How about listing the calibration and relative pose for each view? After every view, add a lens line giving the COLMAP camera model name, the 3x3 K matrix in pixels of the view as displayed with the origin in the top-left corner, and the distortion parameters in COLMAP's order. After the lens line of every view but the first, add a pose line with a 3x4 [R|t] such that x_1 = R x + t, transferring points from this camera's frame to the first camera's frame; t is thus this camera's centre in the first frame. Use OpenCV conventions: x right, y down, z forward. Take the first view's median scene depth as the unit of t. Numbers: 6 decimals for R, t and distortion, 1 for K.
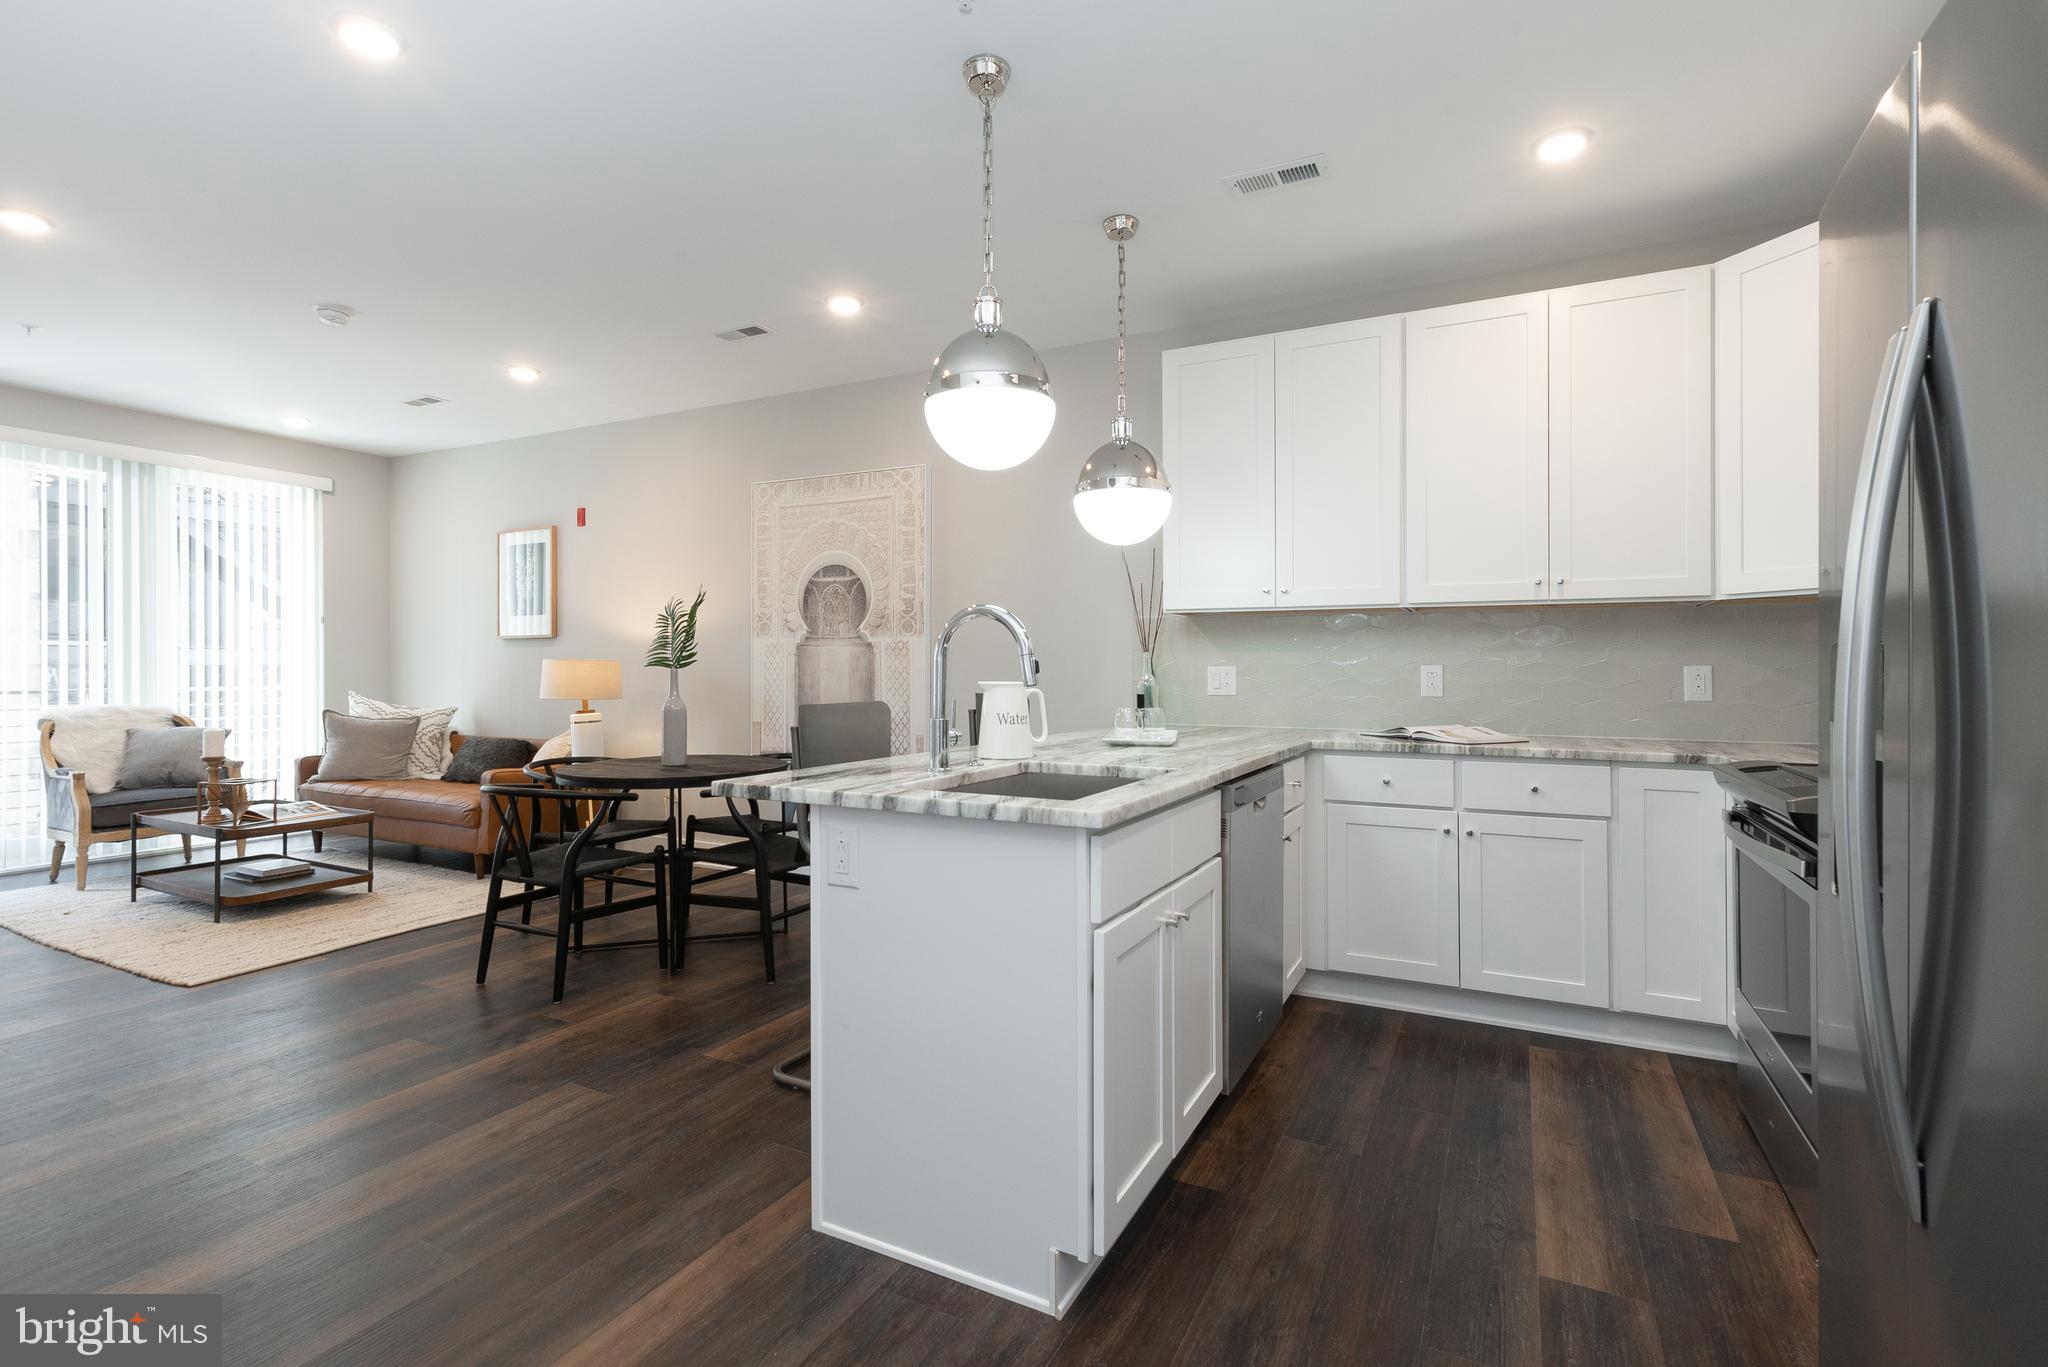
lens RADIAL K [[941.7, 0, 1022.1], [0, 941.7, 662.2], [0, 0, 1]] dist [0.000008, -0.000209]
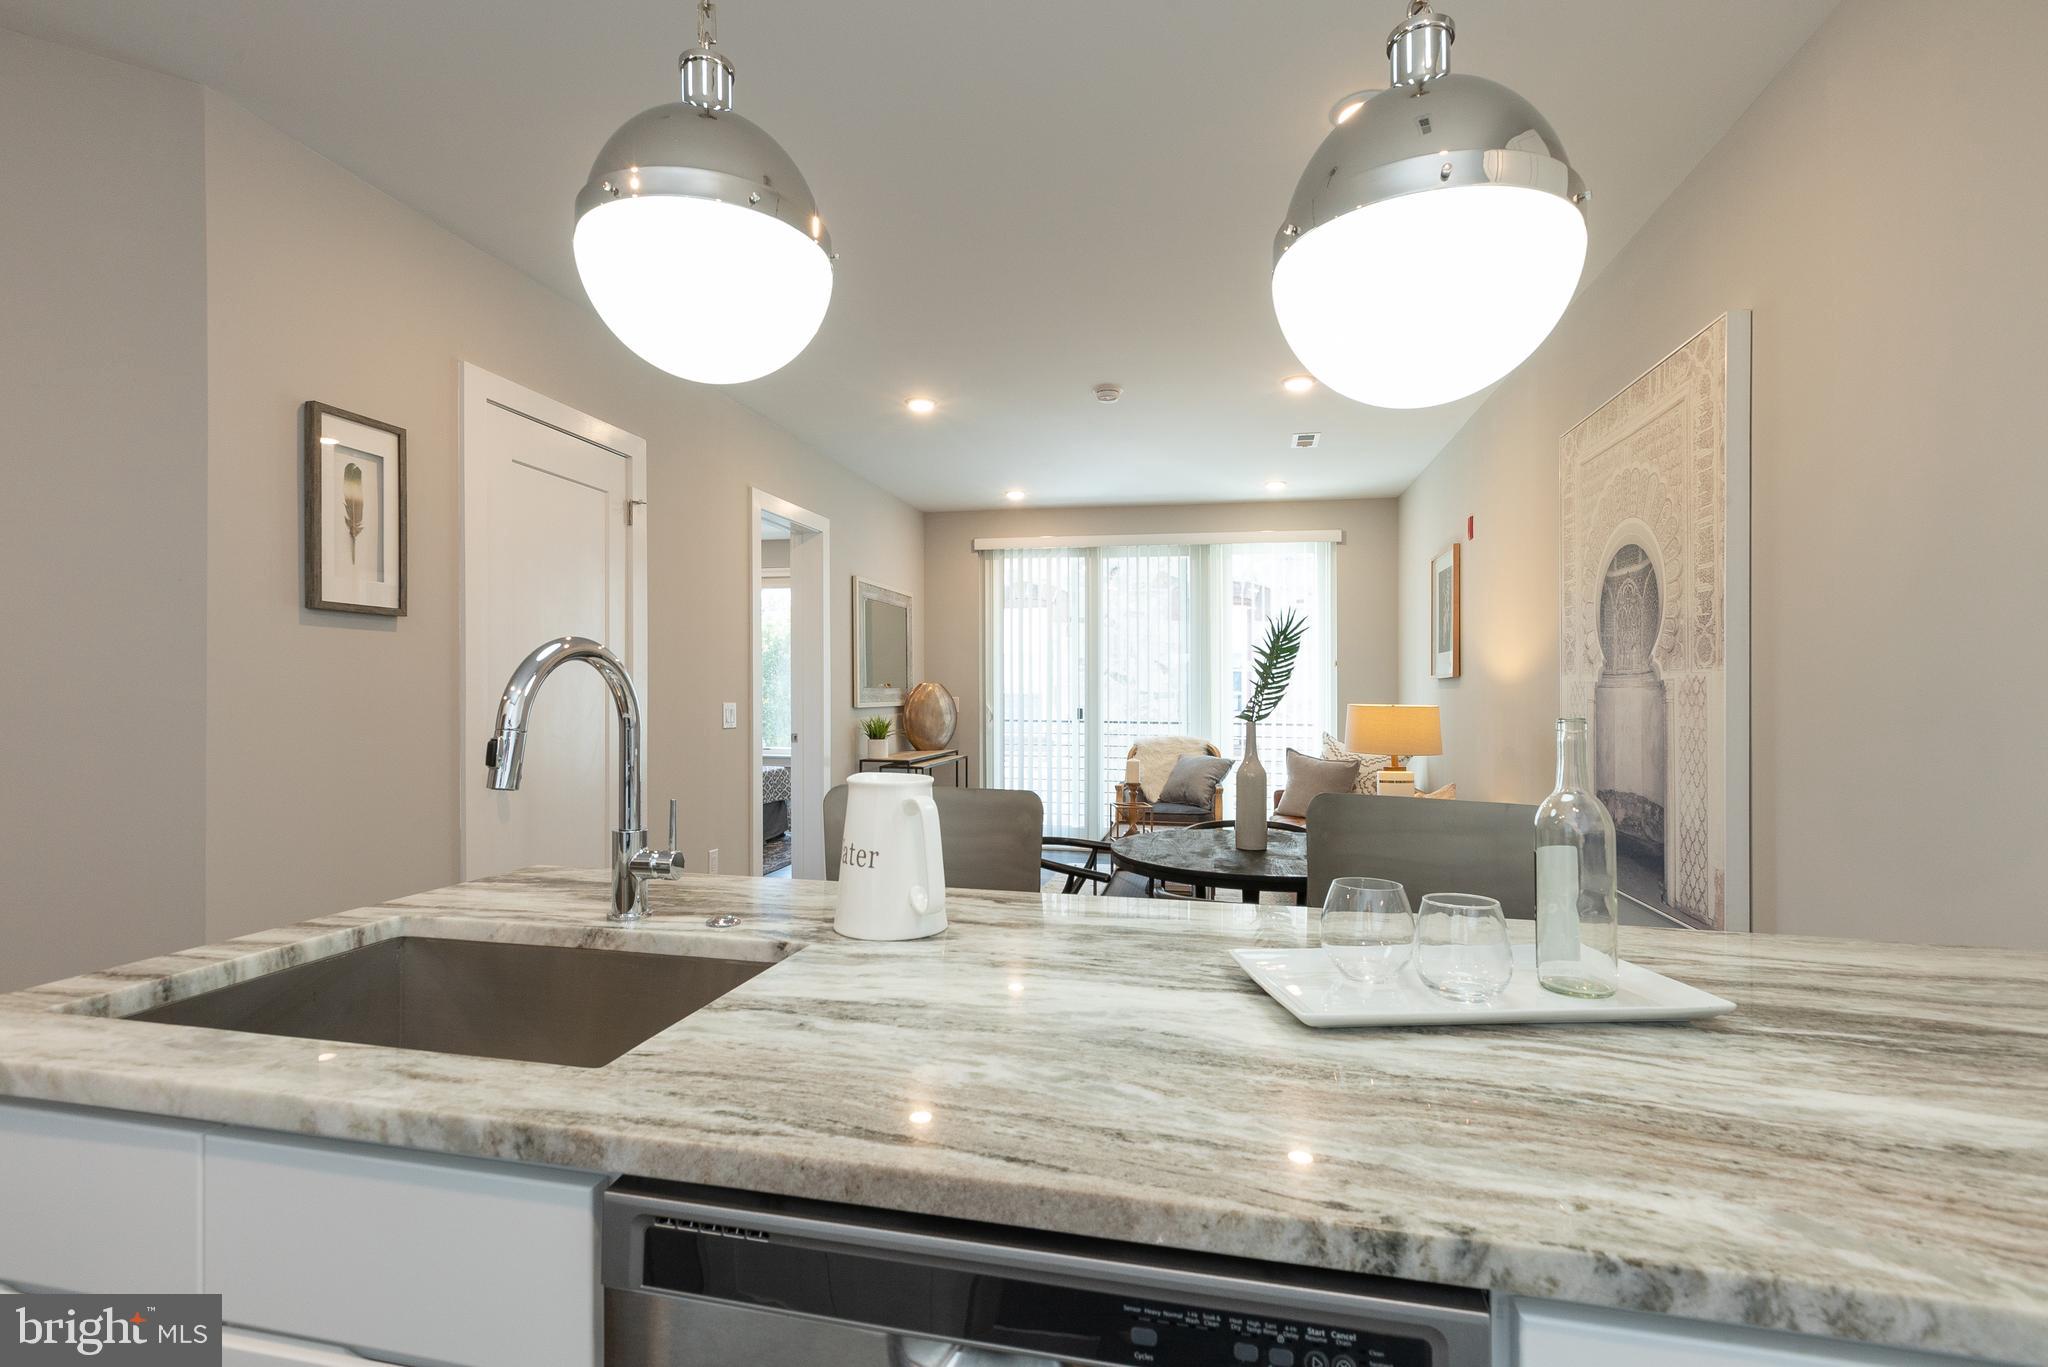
lens RADIAL K [[941.7, 0, 1011.0], [0, 941.7, 681.8], [0, 0, 1]] dist [0.000008, -0.000209]
pose [[0.256312, -0.011479, -0.966526, 0.266022], [-0.004650, 0.999903, -0.013108, -0.012060], [0.966583, 0.007854, 0.256234, 0.517146]]
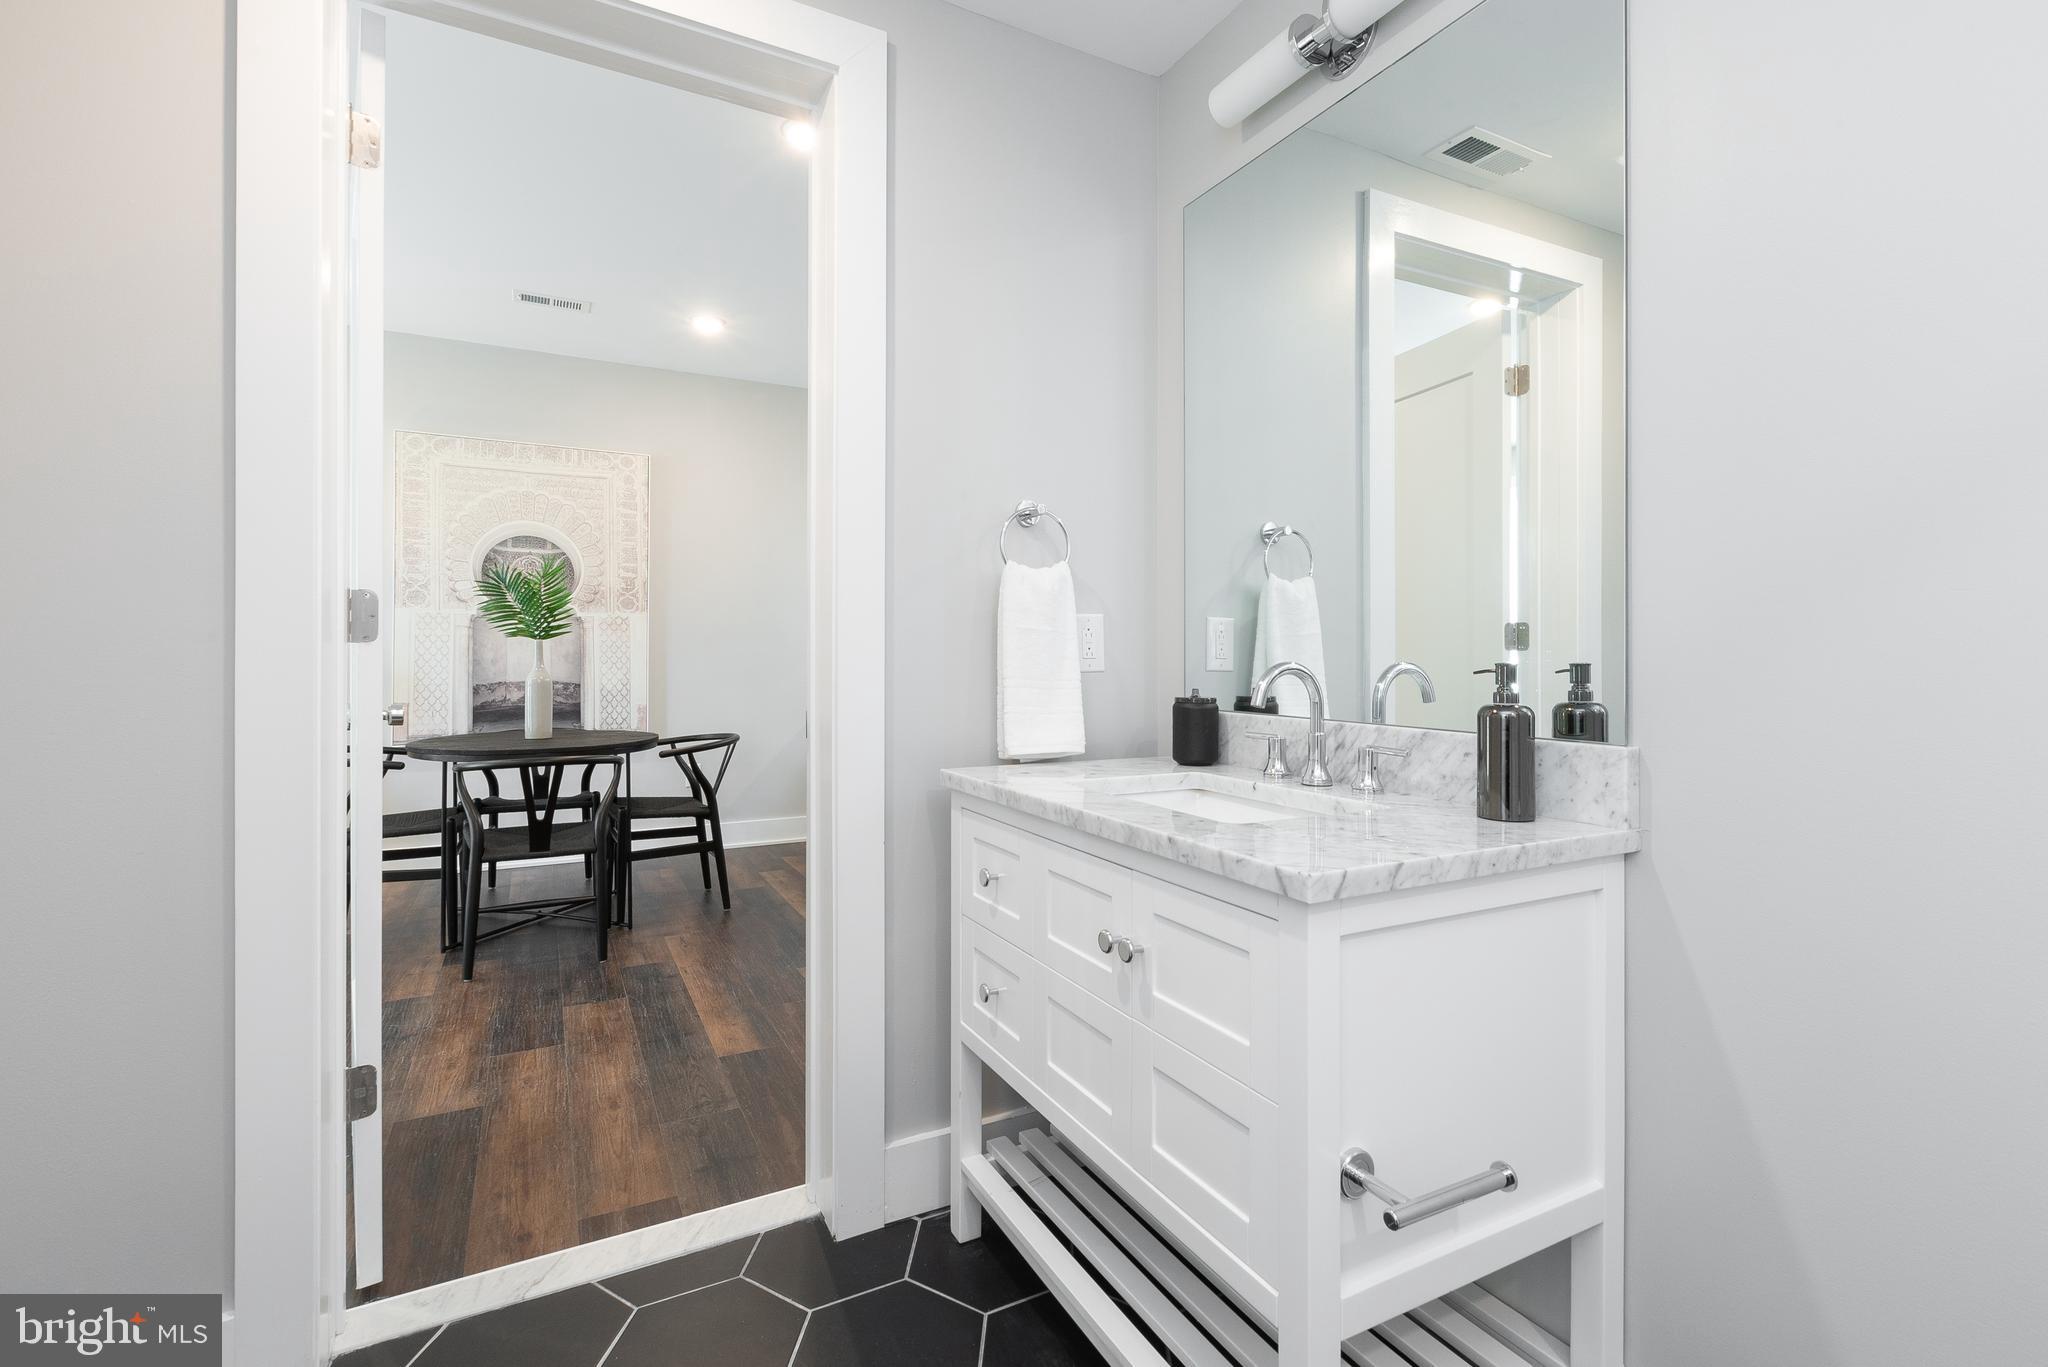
lens RADIAL K [[941.7, 0, 1036.0], [0, 941.7, 643.7], [0, 0, 1]] dist [0.000008, -0.000209]
pose [[0.565043, 0.009353, 0.825008, -0.738208], [-0.004575, 0.999956, -0.008203, 0.014225], [-0.825049, 0.000860, 0.565061, 0.018055]]
